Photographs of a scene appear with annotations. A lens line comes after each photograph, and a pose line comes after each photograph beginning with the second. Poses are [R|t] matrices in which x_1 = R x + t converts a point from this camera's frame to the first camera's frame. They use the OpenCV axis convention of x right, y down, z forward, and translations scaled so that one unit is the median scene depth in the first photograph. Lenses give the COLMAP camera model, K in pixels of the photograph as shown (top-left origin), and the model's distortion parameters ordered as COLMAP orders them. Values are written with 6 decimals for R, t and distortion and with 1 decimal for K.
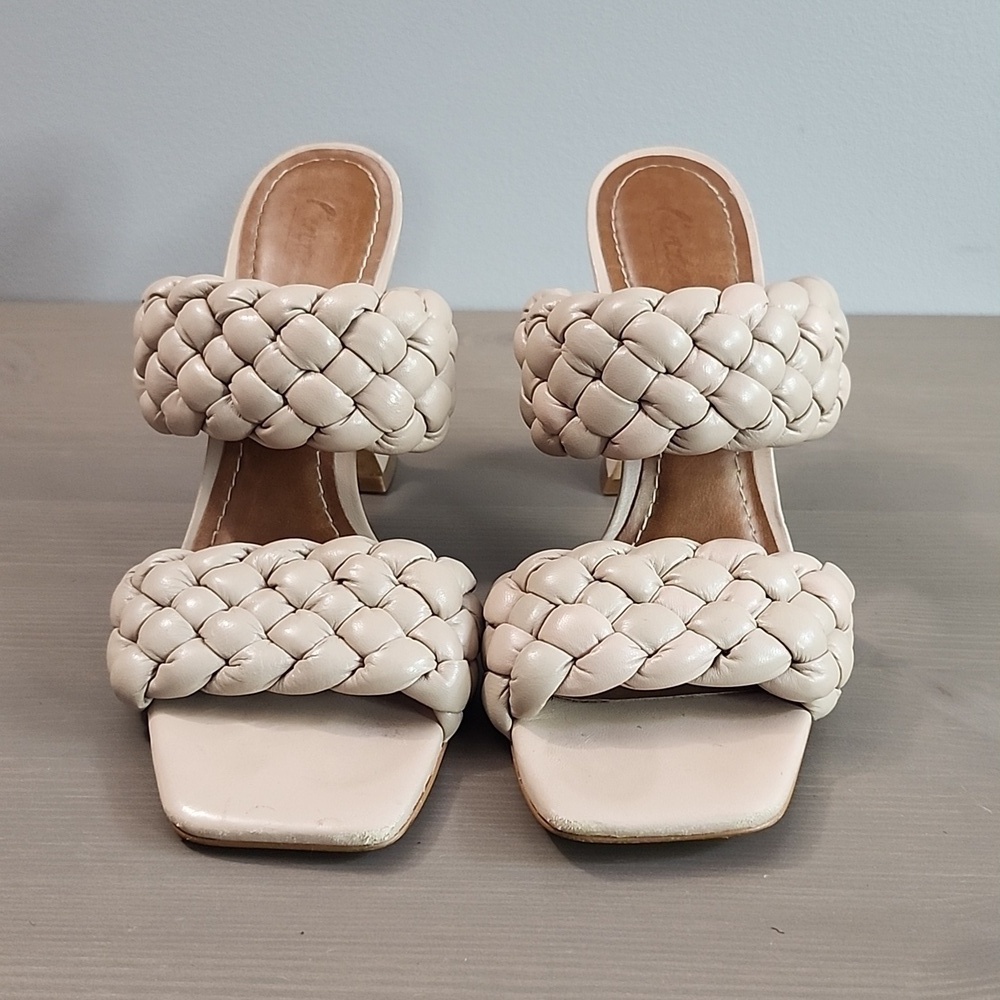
lens RADIAL K [[1562.7, 0, 508.6], [0, 1562.7, 496.6], [0, 0, 1]] dist [0.054425, 0.000000]
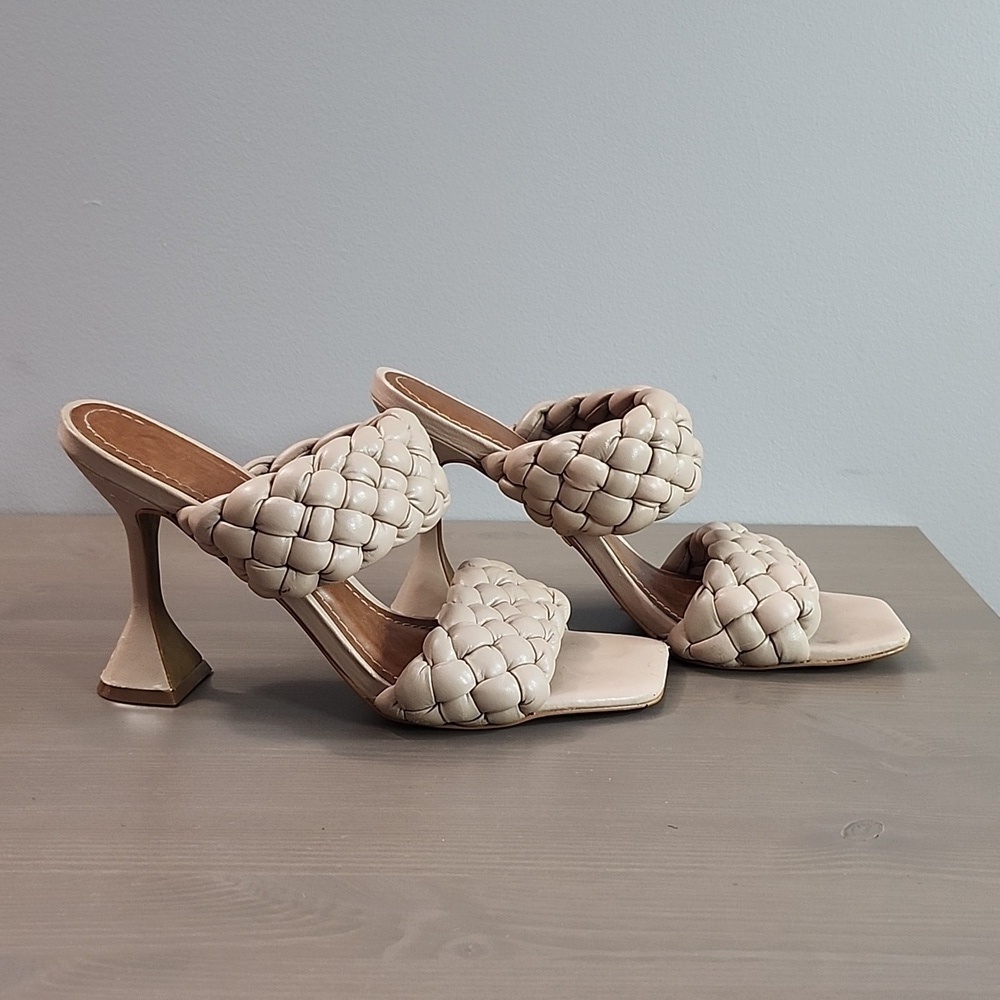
lens RADIAL K [[1562.7, 0, 525.4], [0, 1562.7, 479.9], [0, 0, 1]] dist [0.054425, 0.000000]
pose [[0.999917, 0.003511, 0.012409, 0.021934], [0.000025, 0.961703, -0.274093, 0.309192], [-0.012896, 0.274070, 0.961623, -0.333009]]
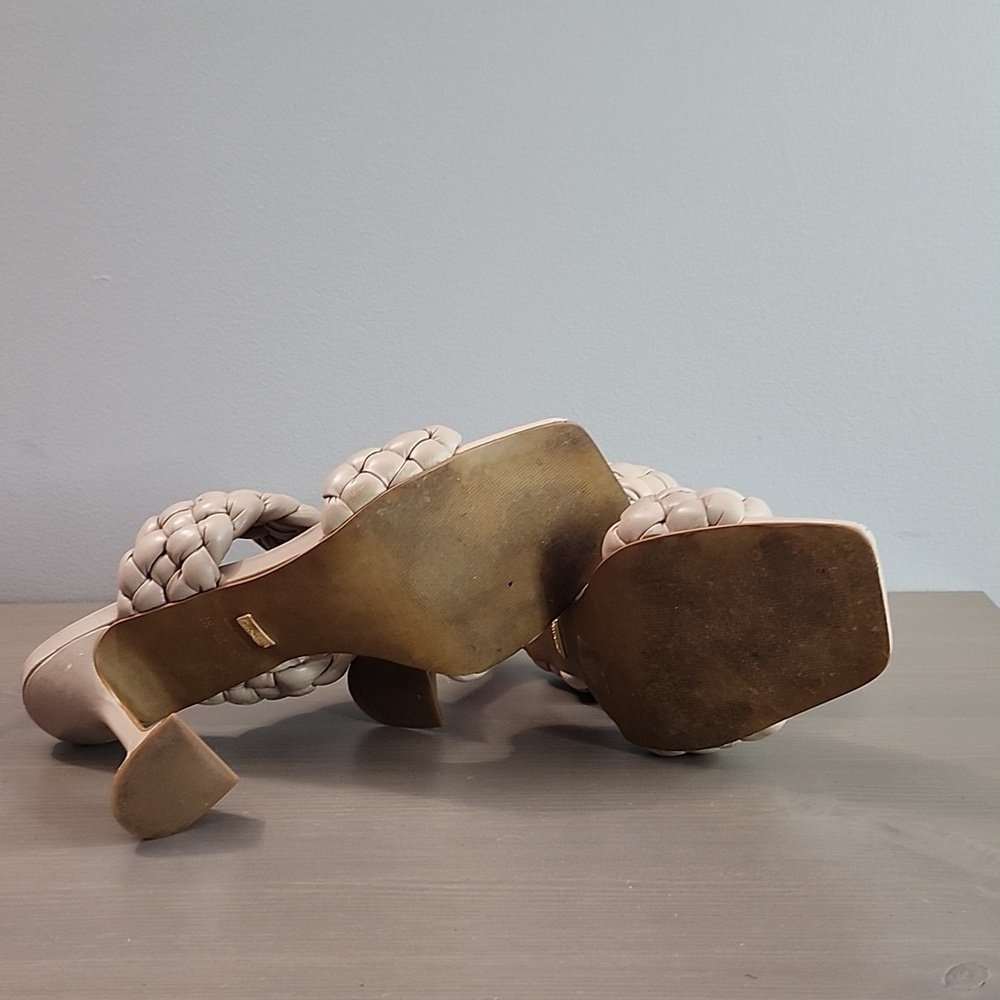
lens RADIAL K [[1562.7, 0, 482.3], [0, 1562.7, 465.2], [0, 0, 1]] dist [0.054425, 0.000000]
pose [[0.999297, -0.026276, -0.026728, 0.005038], [0.017146, 0.954600, -0.297397, 0.221189], [0.033329, 0.296729, 0.954380, -0.248409]]
